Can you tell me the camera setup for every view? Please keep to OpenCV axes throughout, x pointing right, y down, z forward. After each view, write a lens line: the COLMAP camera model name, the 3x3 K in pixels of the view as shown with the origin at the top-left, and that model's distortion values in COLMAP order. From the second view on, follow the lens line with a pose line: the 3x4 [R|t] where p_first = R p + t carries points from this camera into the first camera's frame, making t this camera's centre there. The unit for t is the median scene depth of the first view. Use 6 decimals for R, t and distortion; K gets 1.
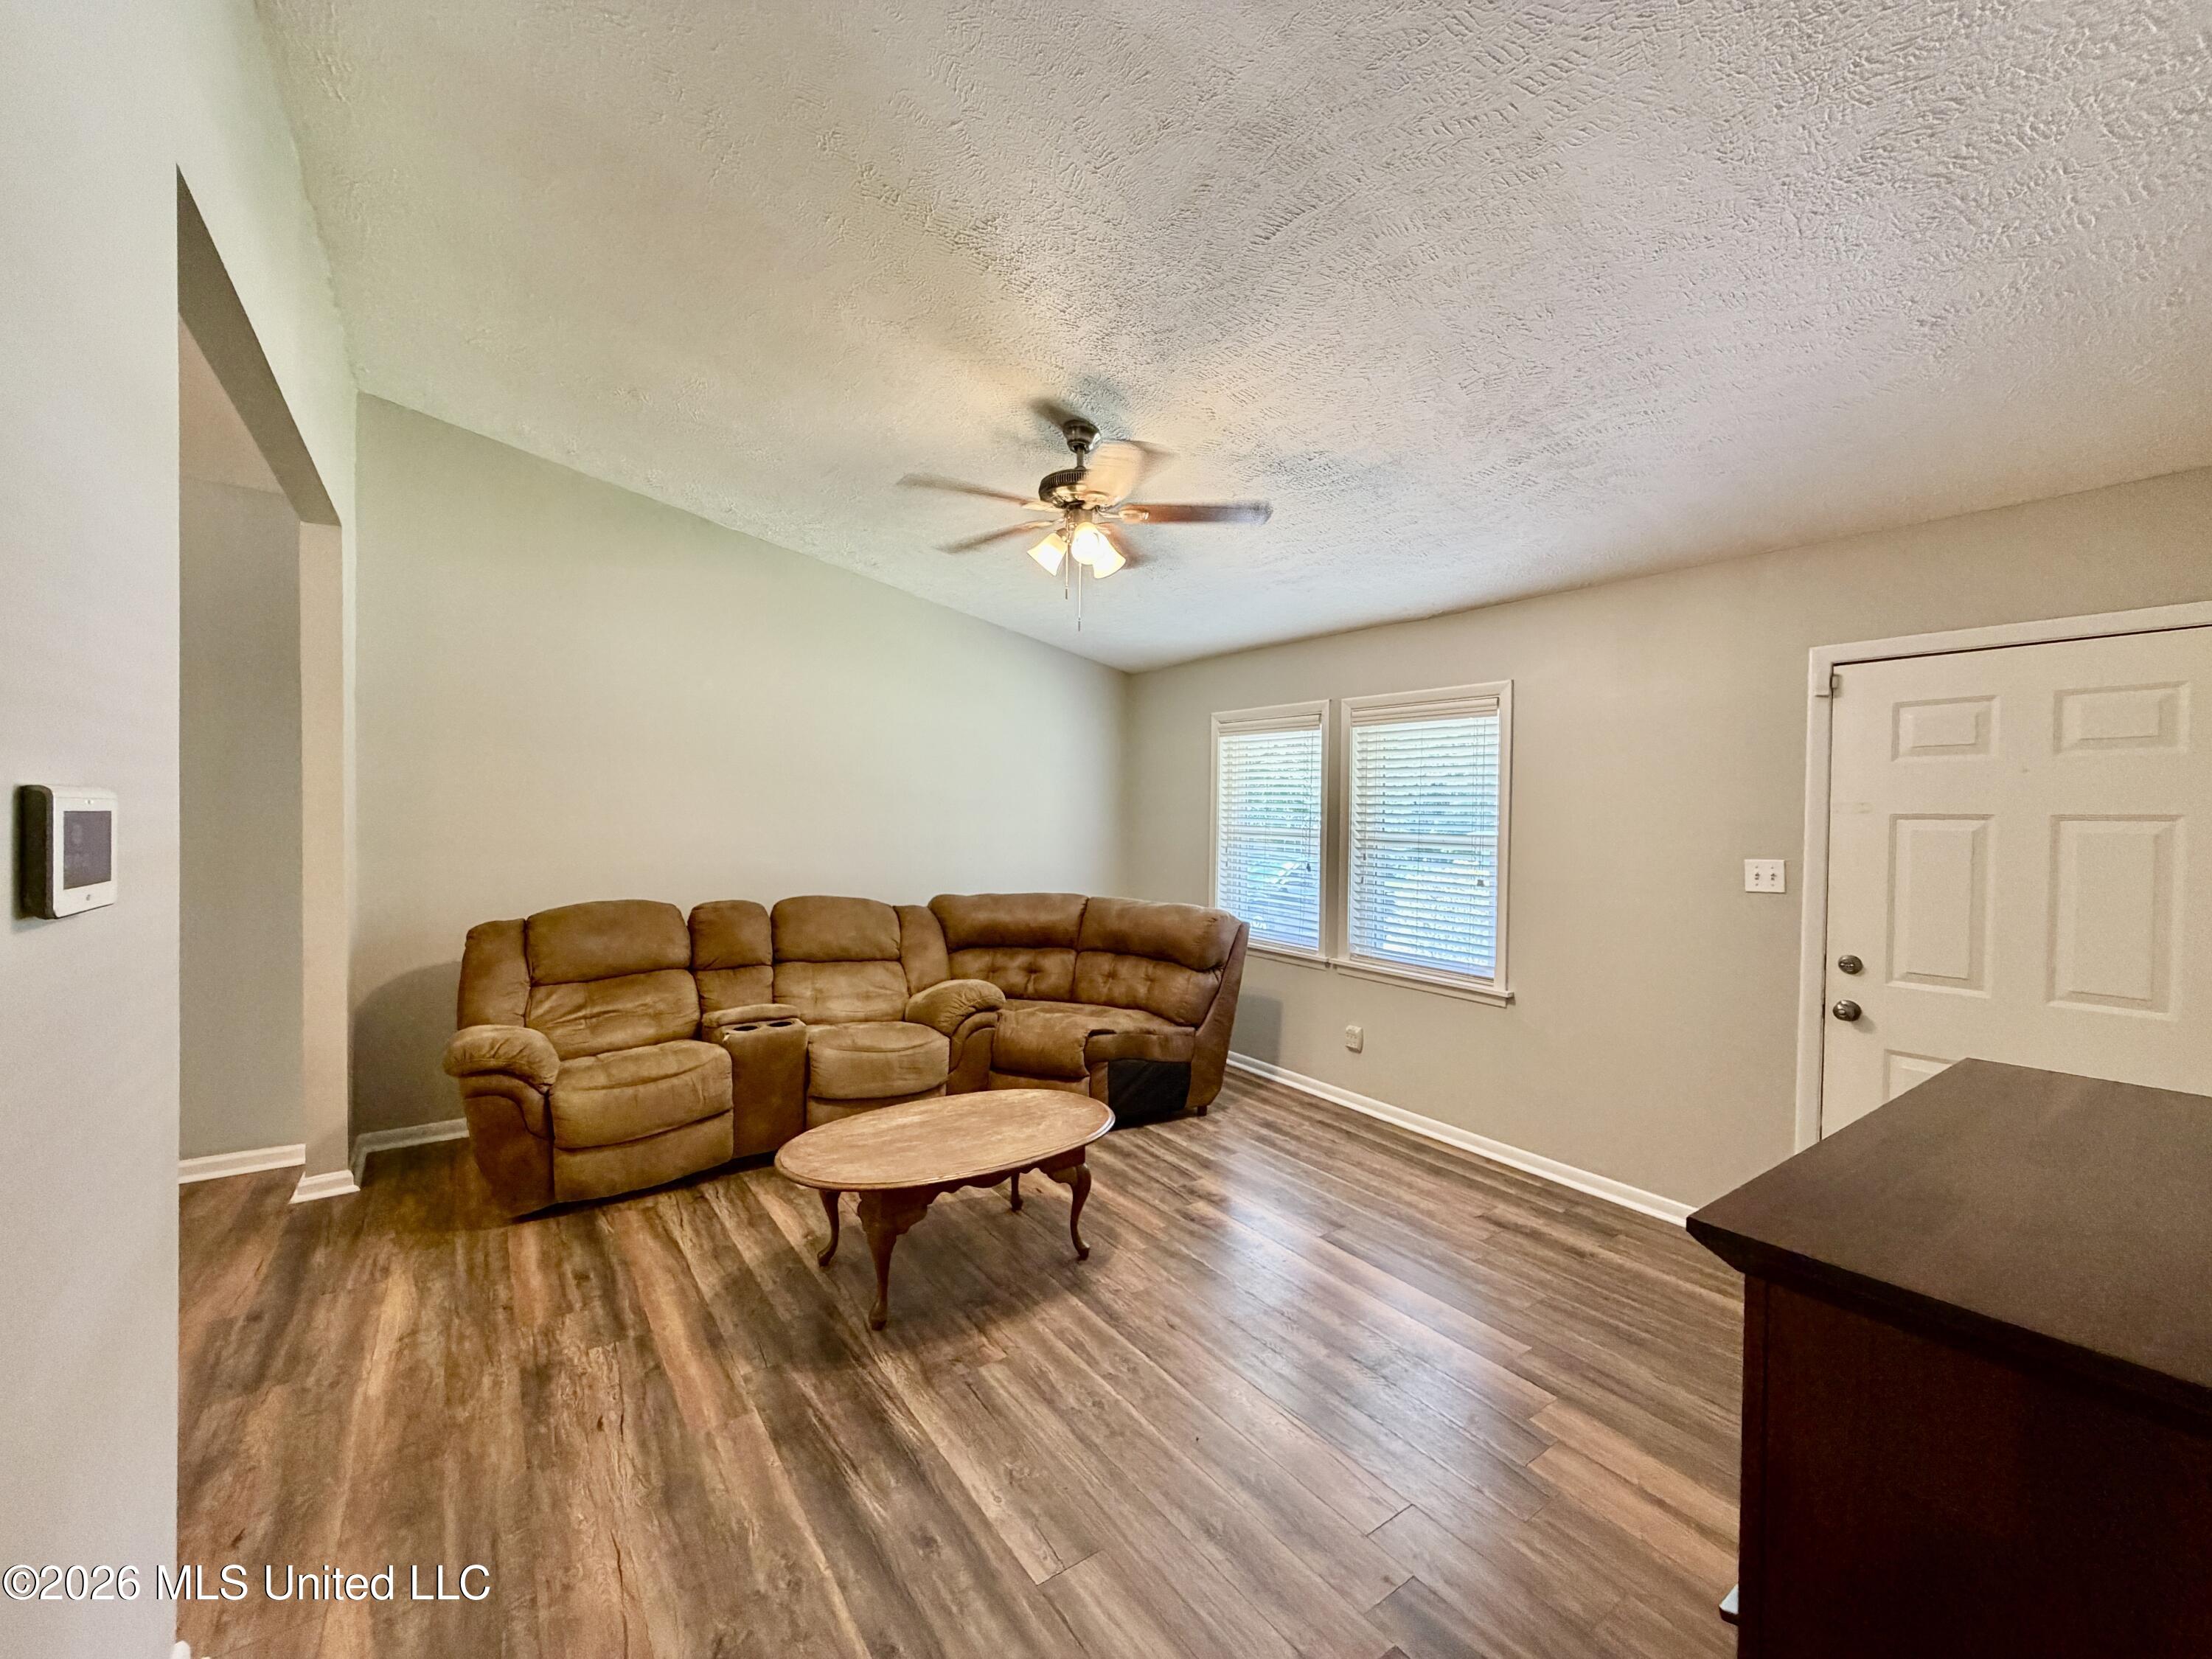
lens RADIAL K [[886.8, 0, 1106.0], [0, 886.8, 829.5], [0, 0, 1]] dist [0.000055, -0.000060]
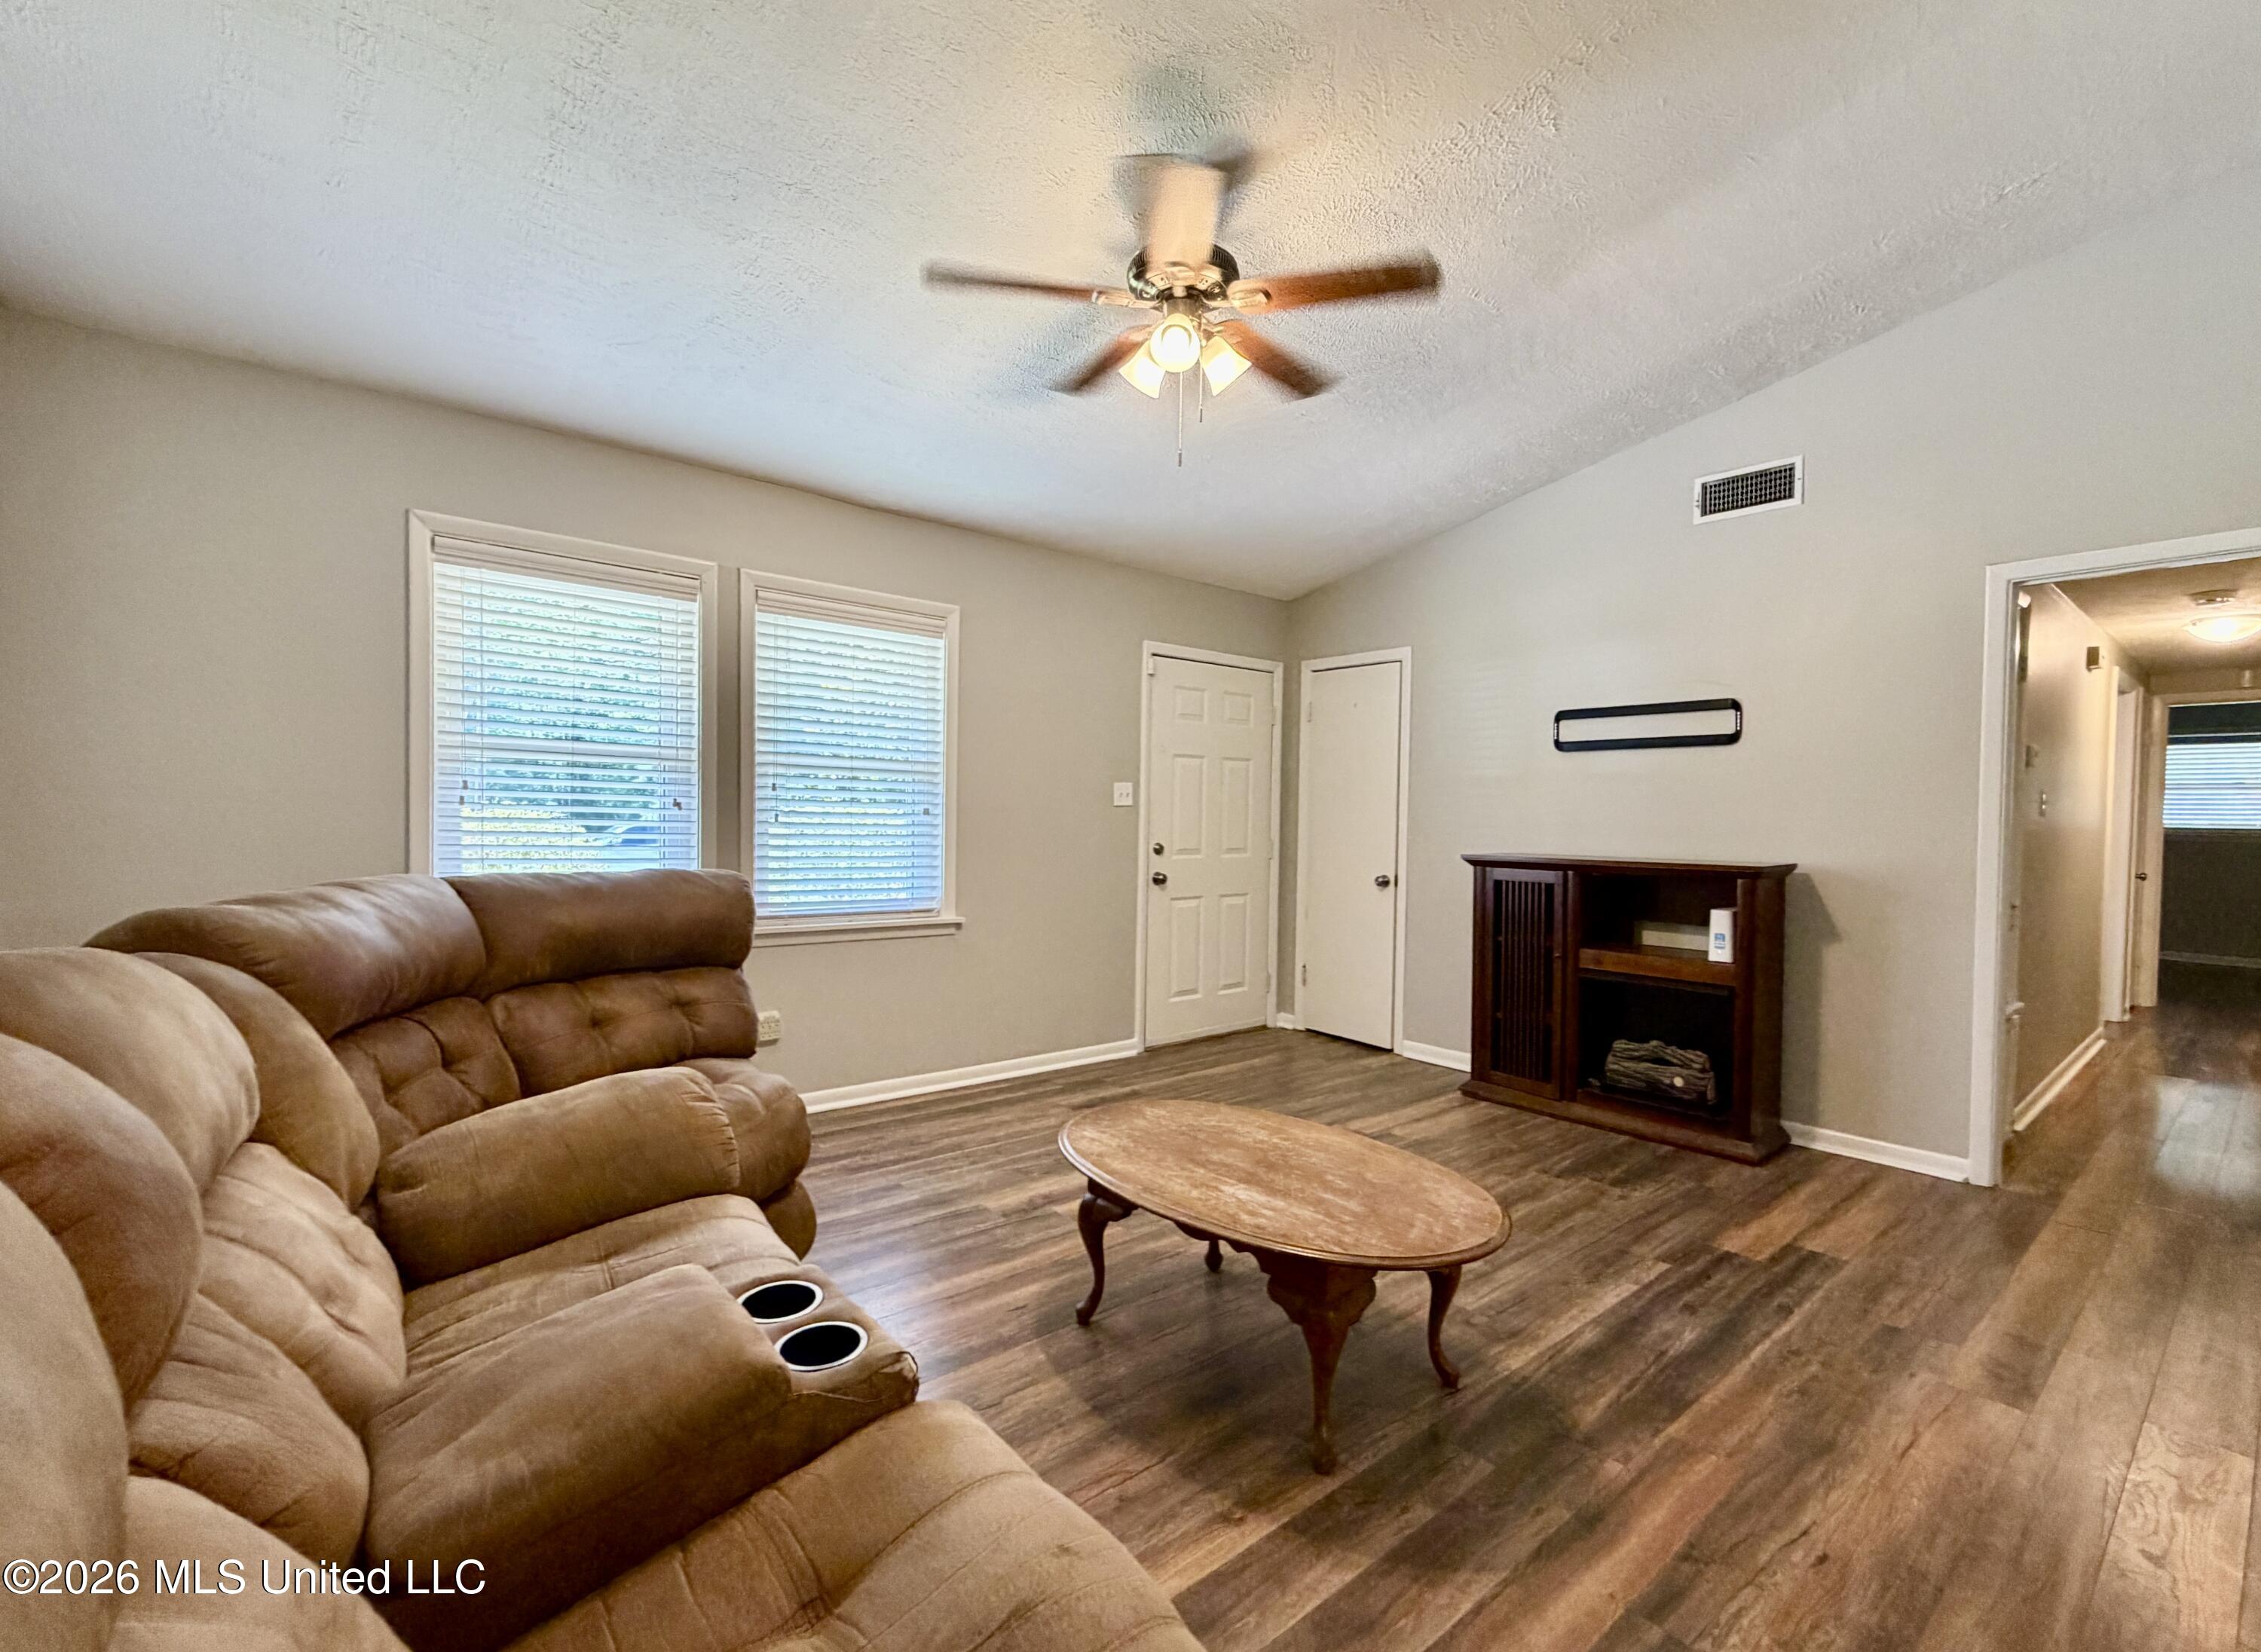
lens RADIAL K [[1053.8, 0, 1130.5], [0, 1053.8, 826.0], [0, 0, 1]] dist [0.003845, 0.000426]
pose [[-0.105240, -0.031344, 0.993953, -0.922458], [-0.007203, 0.999501, 0.030756, 0.049718], [-0.994421, -0.003922, -0.105414, 1.137355]]
